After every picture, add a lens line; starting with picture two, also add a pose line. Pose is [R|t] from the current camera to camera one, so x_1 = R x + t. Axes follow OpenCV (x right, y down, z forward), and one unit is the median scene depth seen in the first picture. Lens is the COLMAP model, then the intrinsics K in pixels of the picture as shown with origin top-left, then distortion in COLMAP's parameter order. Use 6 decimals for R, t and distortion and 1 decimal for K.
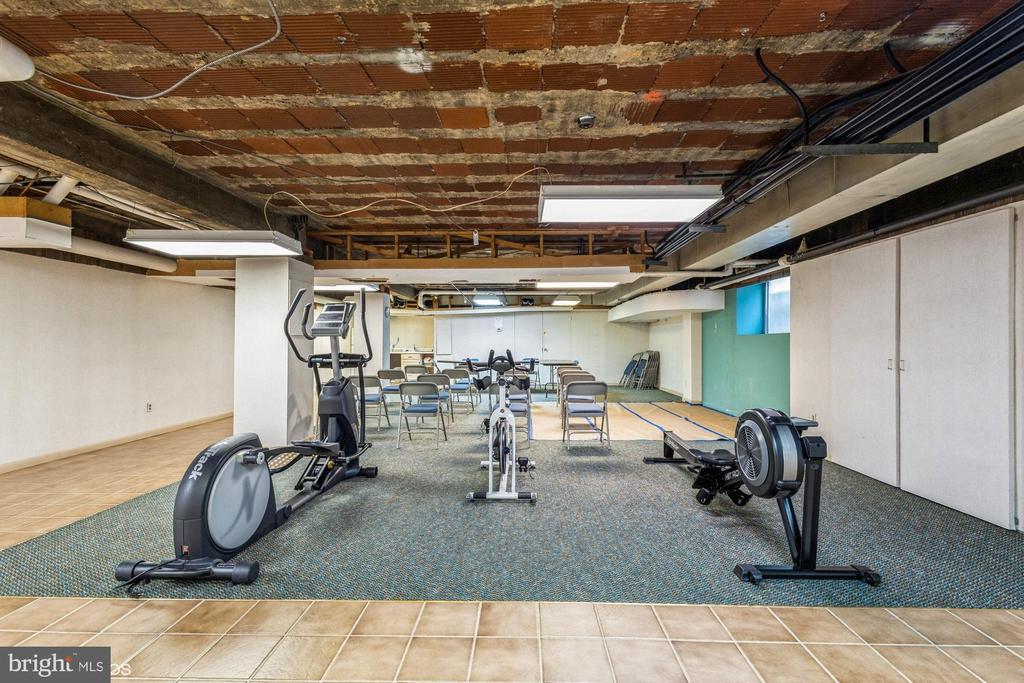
lens RADIAL K [[471.9, 0, 512.4], [0, 471.9, 339.8], [0, 0, 1]] dist [-0.001016, 0.000367]
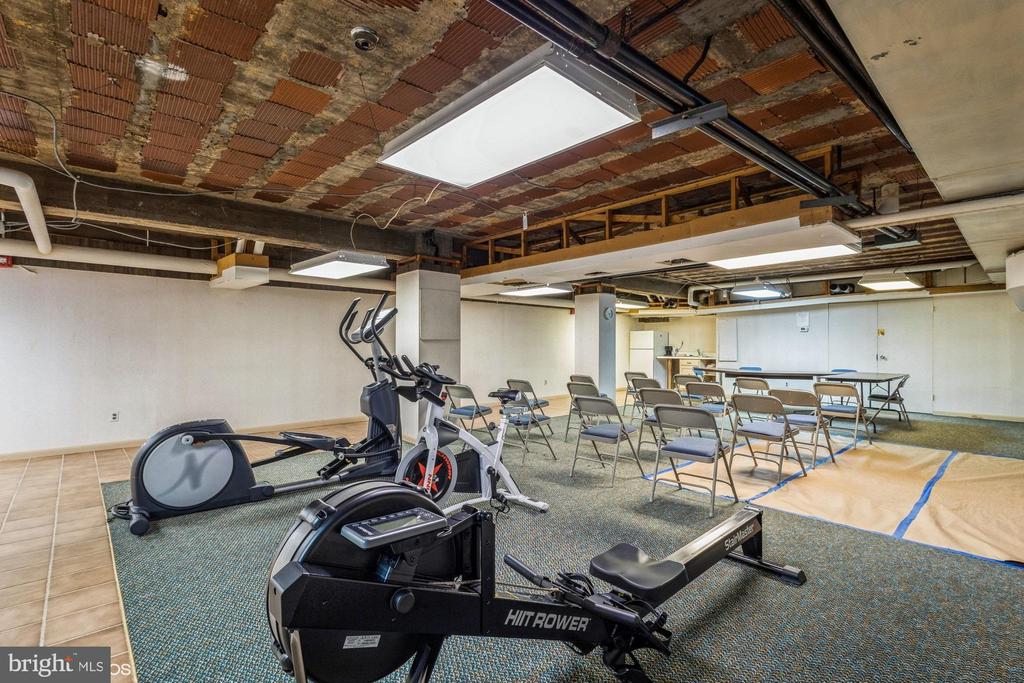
lens RADIAL K [[471.9, 0, 511.7], [0, 471.9, 347.4], [0, 0, 1]] dist [-0.001016, 0.000367]
pose [[0.694855, 0.002490, -0.719145, 0.480959], [0.003326, 0.999972, 0.006677, 0.001500], [0.719142, -0.007031, 0.694828, 0.383180]]
